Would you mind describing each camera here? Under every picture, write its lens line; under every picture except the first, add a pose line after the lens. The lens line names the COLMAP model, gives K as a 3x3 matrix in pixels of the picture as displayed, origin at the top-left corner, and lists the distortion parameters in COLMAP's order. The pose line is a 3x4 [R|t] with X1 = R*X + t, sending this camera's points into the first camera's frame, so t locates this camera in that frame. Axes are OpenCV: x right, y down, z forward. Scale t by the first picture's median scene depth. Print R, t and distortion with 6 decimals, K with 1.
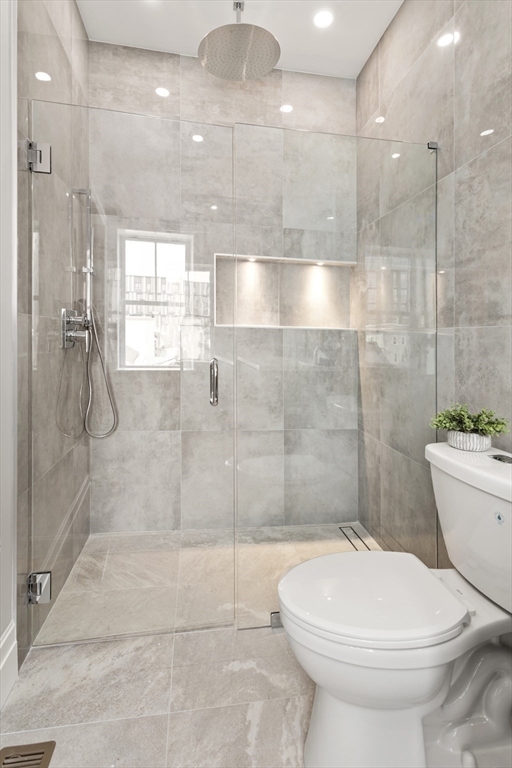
lens RADIAL K [[387.1, 0, 256.3], [0, 387.1, 324.6], [0, 0, 1]] dist [0.000803, 0.000549]
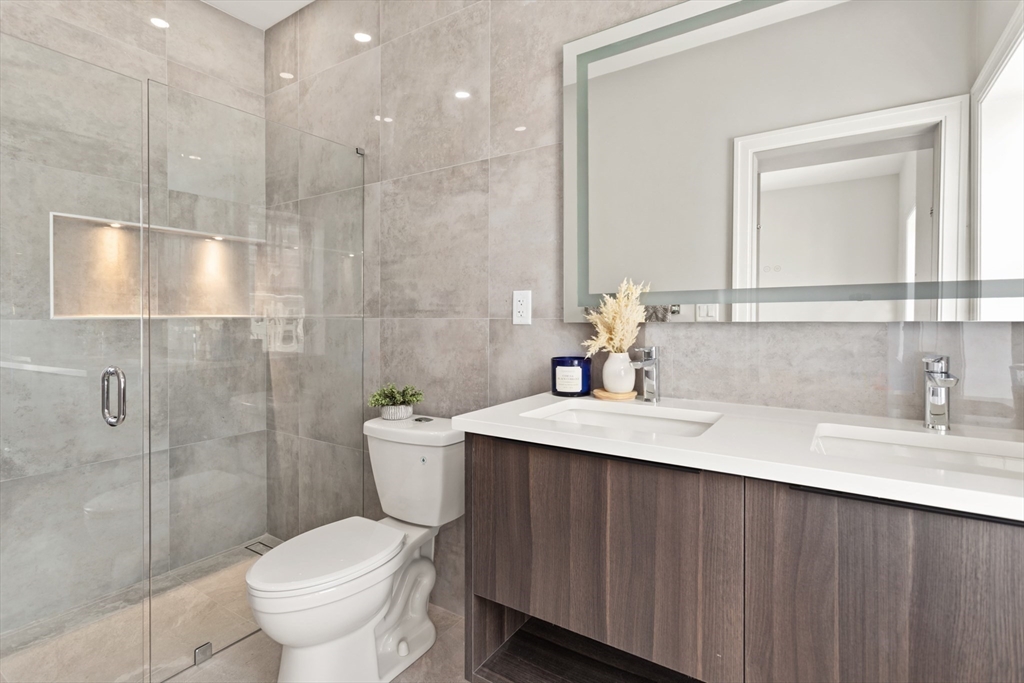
lens RADIAL K [[496.9, 0, 512.6], [0, 496.9, 312.1], [0, 0, 1]] dist [0.001947, 0.000527]
pose [[0.681886, -0.021799, 0.731134, -0.201318], [-0.004524, 0.999411, 0.034017, -0.042655], [-0.731445, -0.026503, 0.681386, -0.195863]]
